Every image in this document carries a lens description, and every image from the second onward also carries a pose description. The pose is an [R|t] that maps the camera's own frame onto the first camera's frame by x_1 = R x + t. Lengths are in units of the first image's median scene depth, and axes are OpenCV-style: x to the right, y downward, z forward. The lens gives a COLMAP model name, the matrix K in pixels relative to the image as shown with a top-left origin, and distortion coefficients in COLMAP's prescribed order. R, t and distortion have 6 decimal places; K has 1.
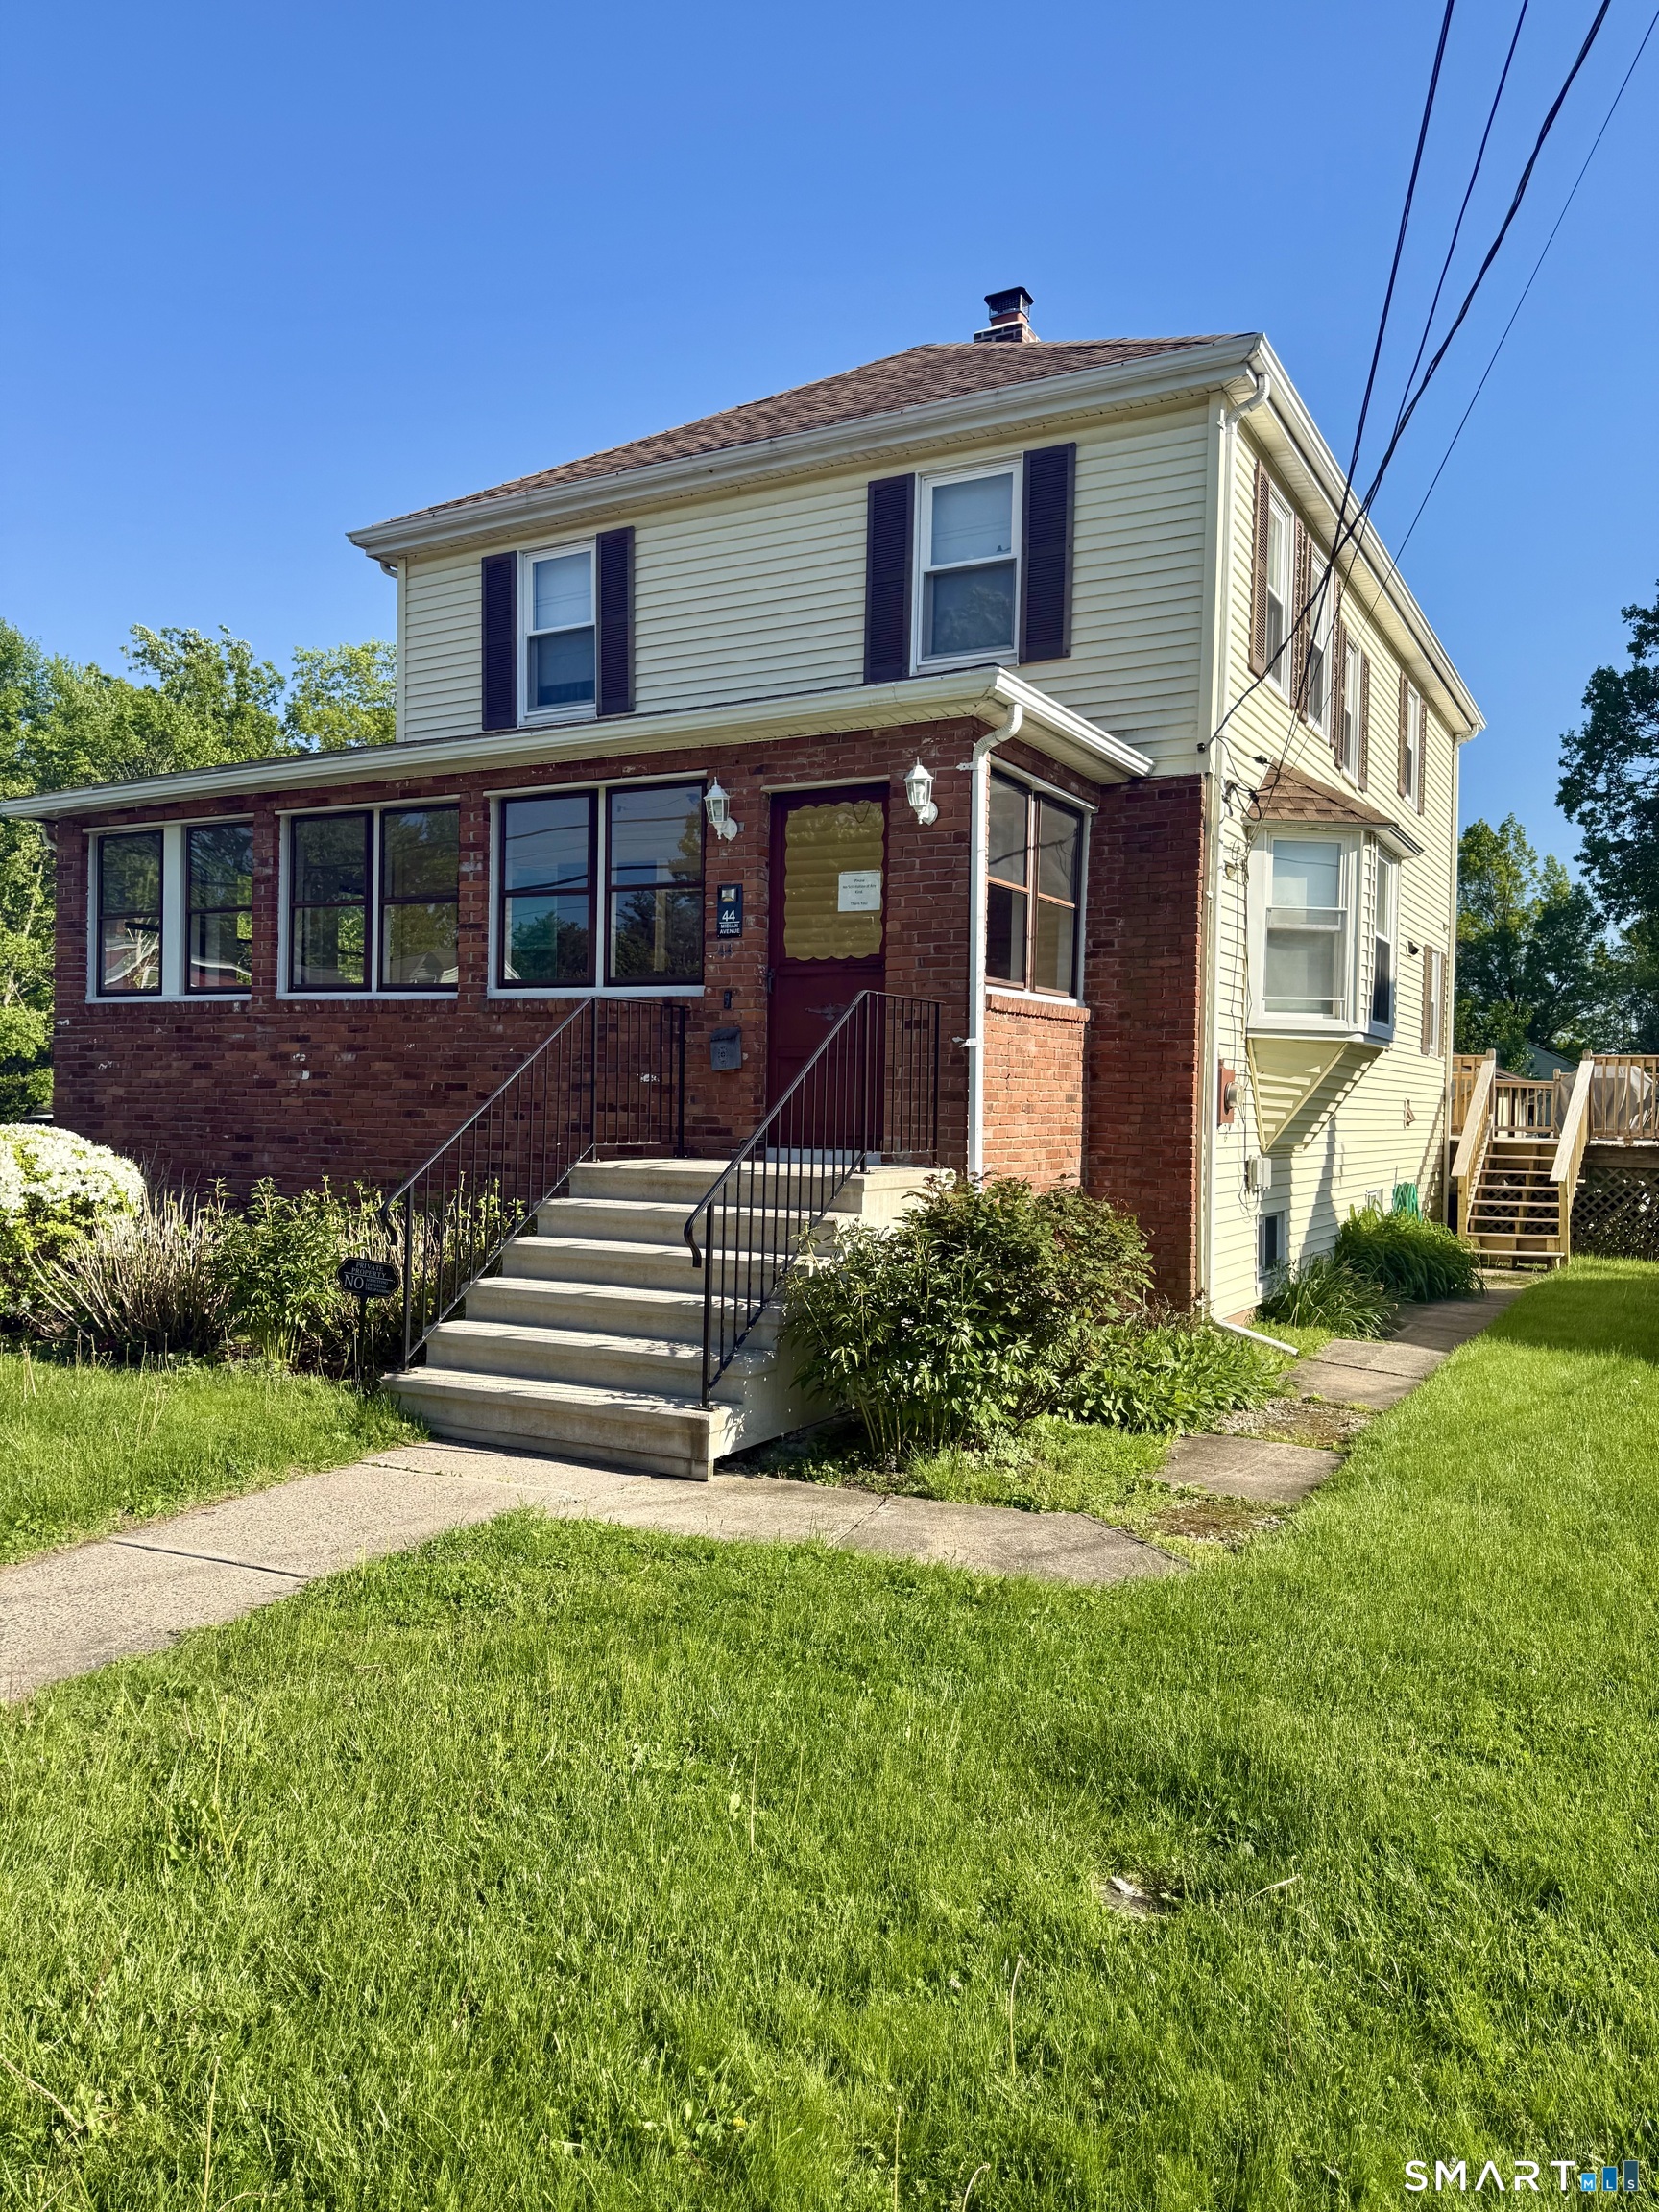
lens RADIAL K [[1583.8, 0, 829.5], [0, 1583.8, 1106.0], [0, 0, 1]] dist [0.000897, 0.000068]
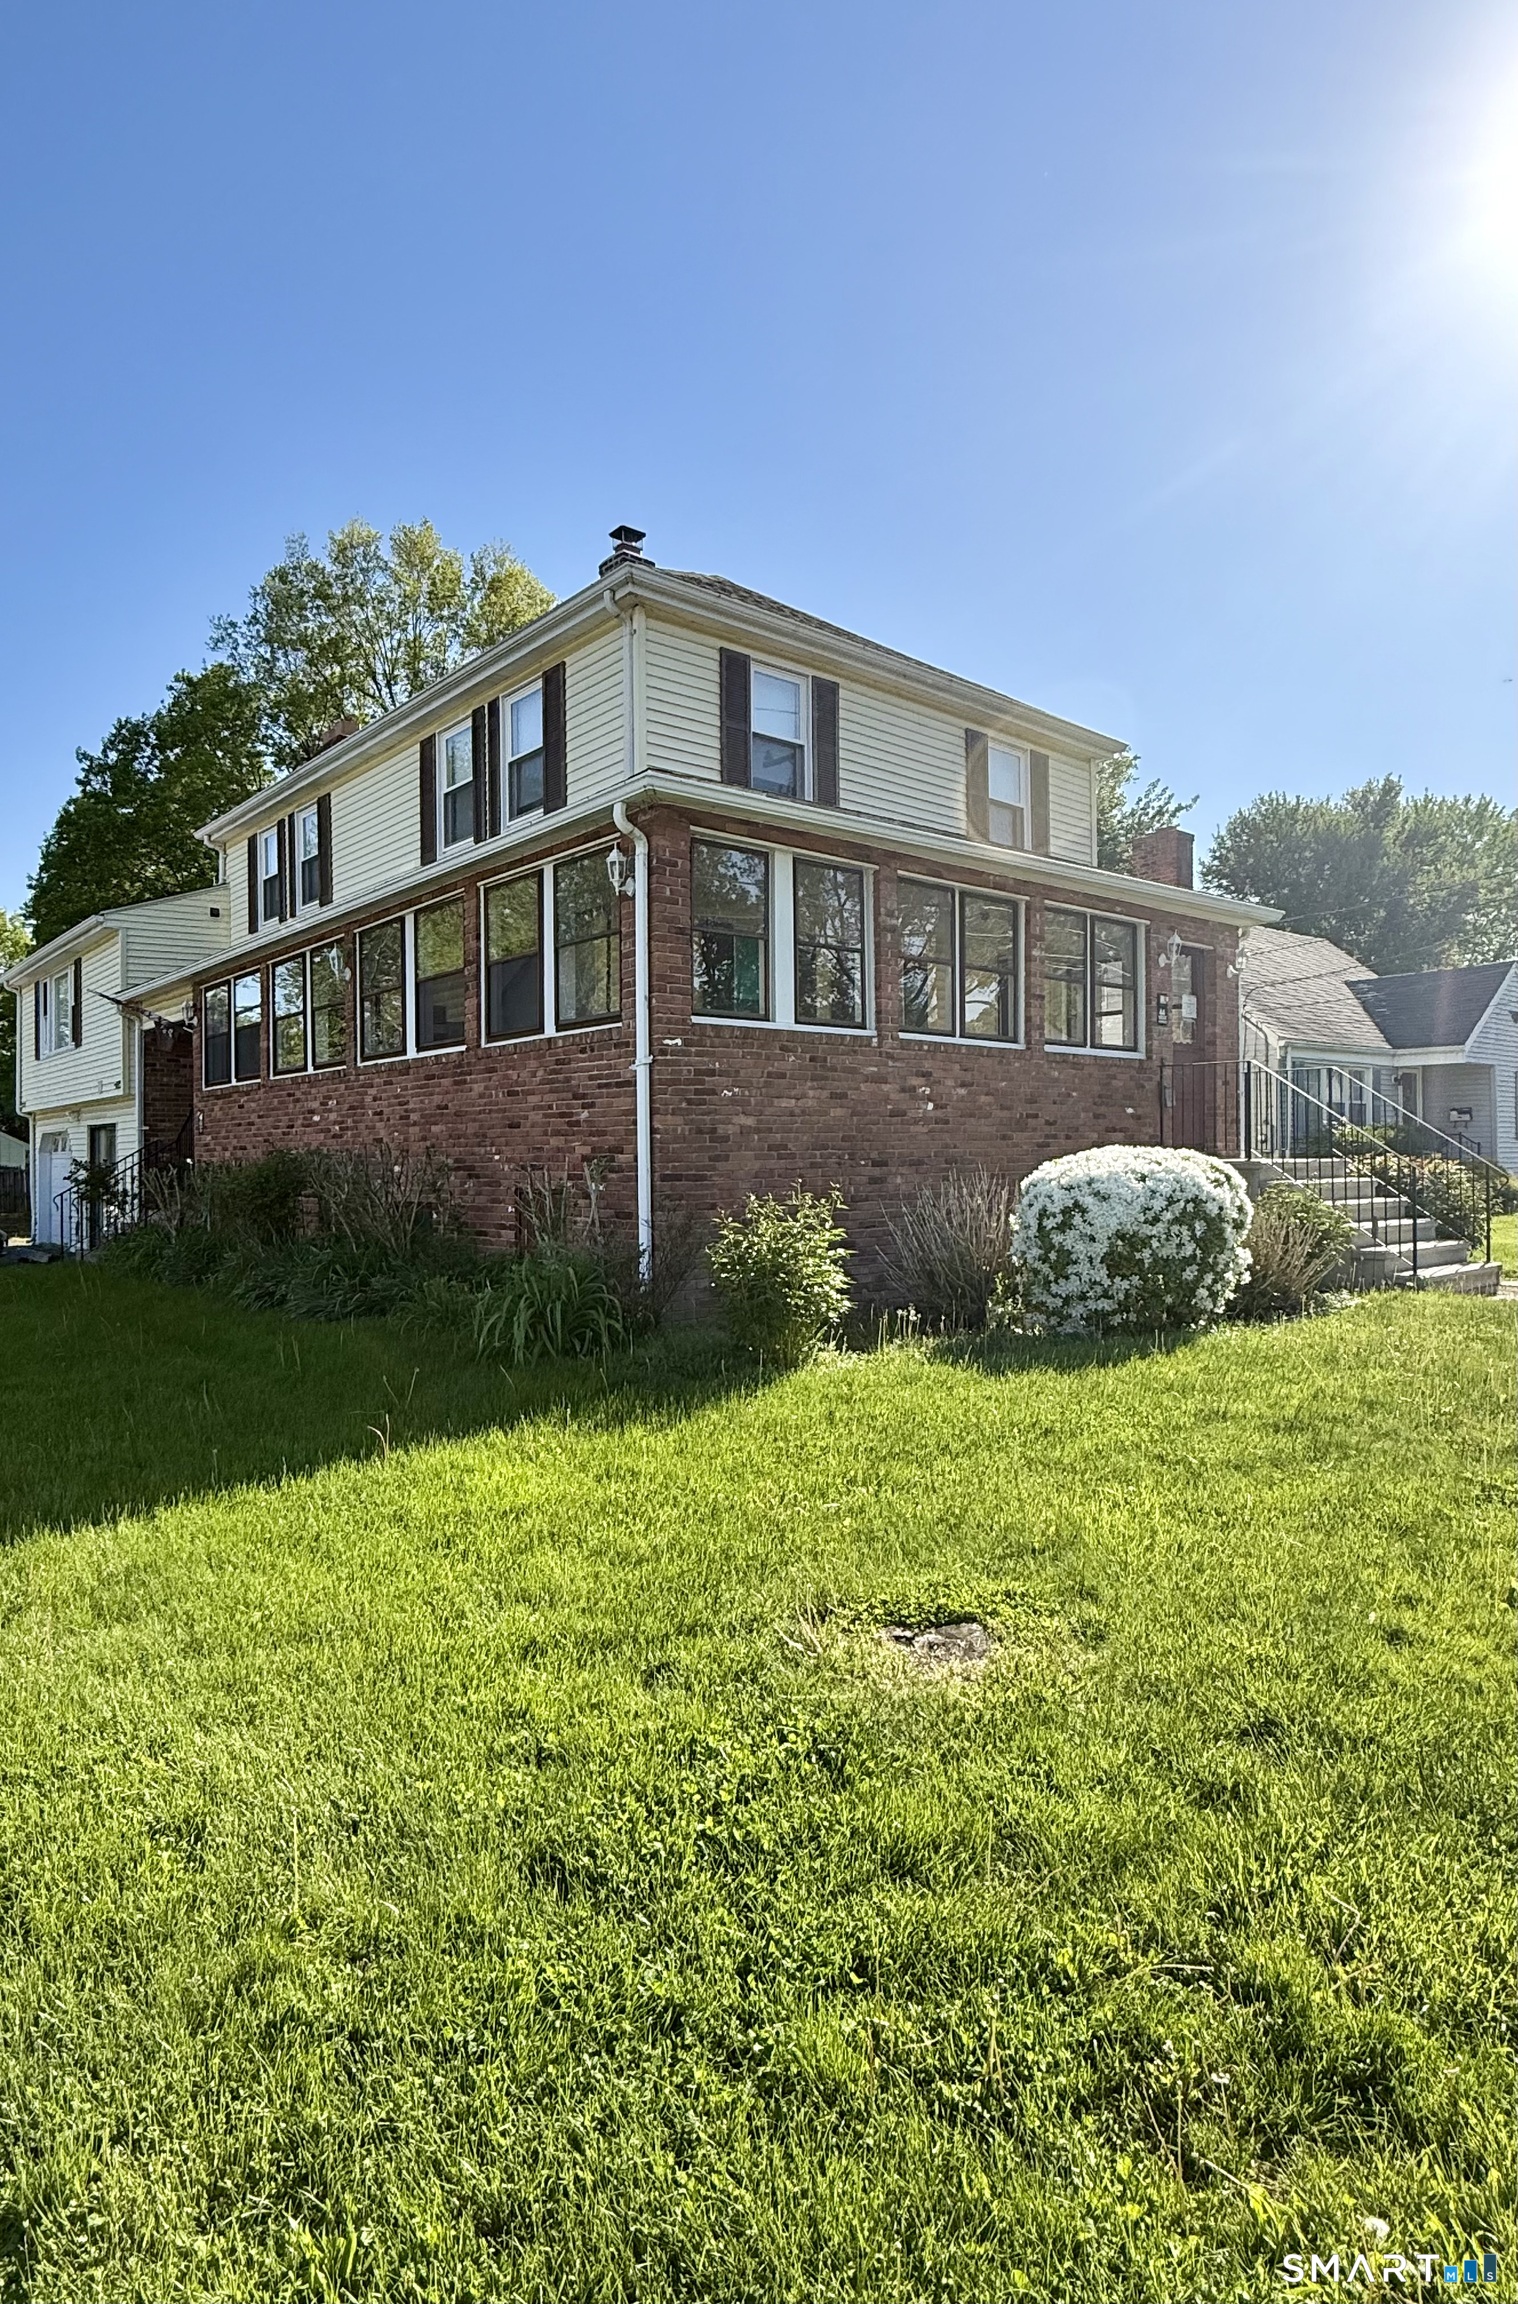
lens RADIAL K [[1268.3, 0, 759.0], [0, 1268.3, 1152.0], [0, 0, 1]] dist [0.000081, -0.000003]
pose [[0.354501, -0.023589, 0.934758, -1.236345], [0.014684, 0.999699, 0.019659, -0.005981], [-0.934940, 0.006757, 0.354740, 0.784142]]
